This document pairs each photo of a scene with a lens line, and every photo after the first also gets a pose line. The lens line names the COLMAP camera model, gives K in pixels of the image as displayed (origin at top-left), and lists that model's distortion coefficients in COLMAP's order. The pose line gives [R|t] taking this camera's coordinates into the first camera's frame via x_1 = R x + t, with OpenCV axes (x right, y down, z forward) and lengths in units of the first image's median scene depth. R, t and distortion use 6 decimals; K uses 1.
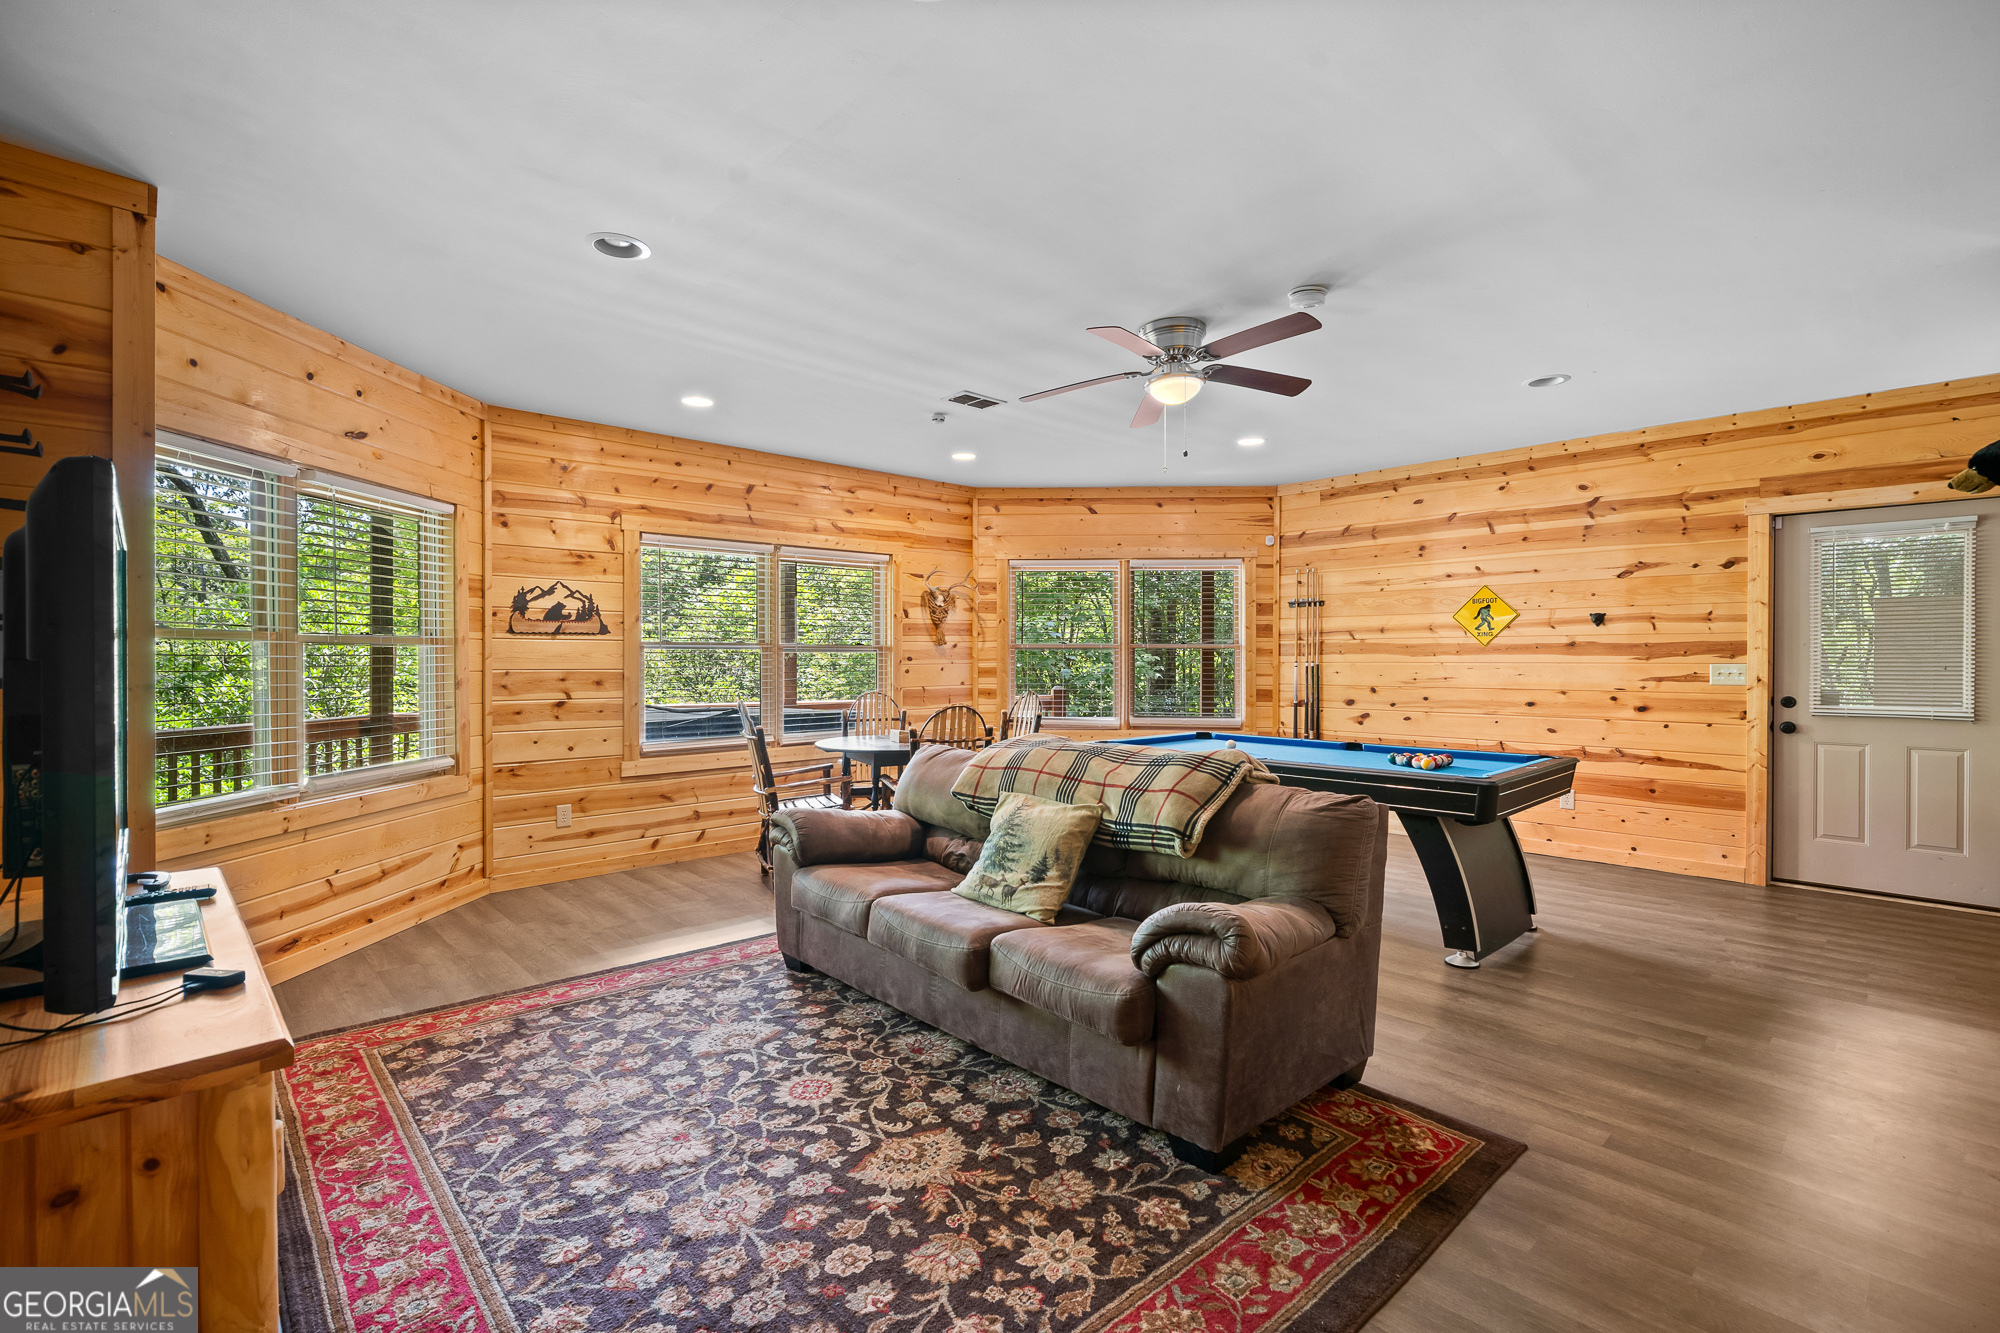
lens RADIAL K [[898.8, 0, 992.4], [0, 898.8, 666.1], [0, 0, 1]] dist [0.000141, 0.000105]
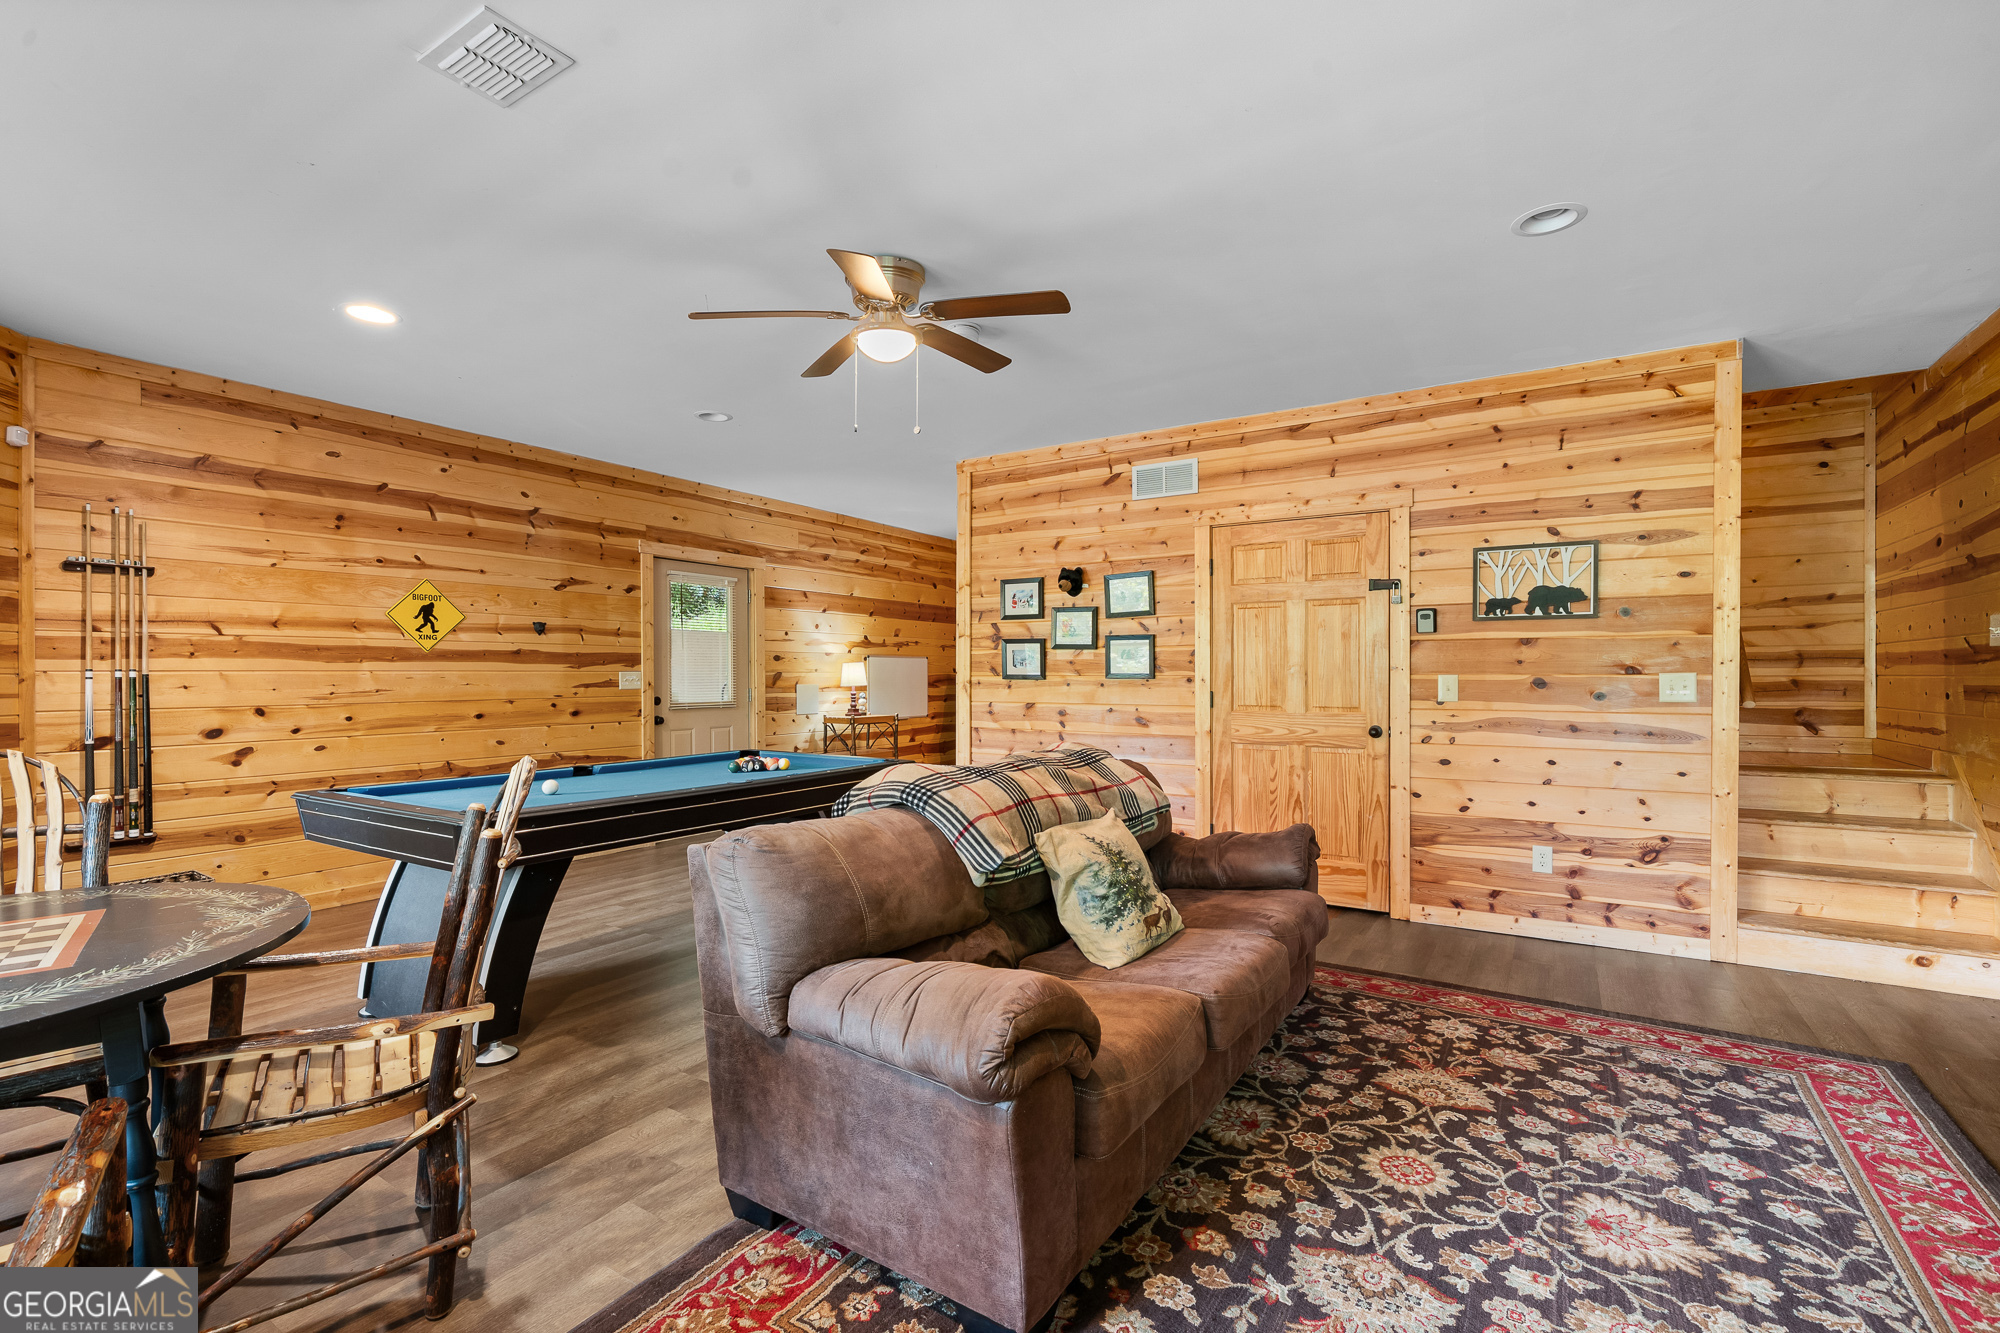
lens RADIAL K [[898.8, 0, 992.4], [0, 898.8, 666.1], [0, 0, 1]] dist [0.000141, 0.000105]
pose [[-0.264353, 0.009332, 0.964381, -0.979464], [0.010189, 0.999924, -0.006883, 0.006881], [-0.964372, 0.008007, -0.264428, 1.712386]]
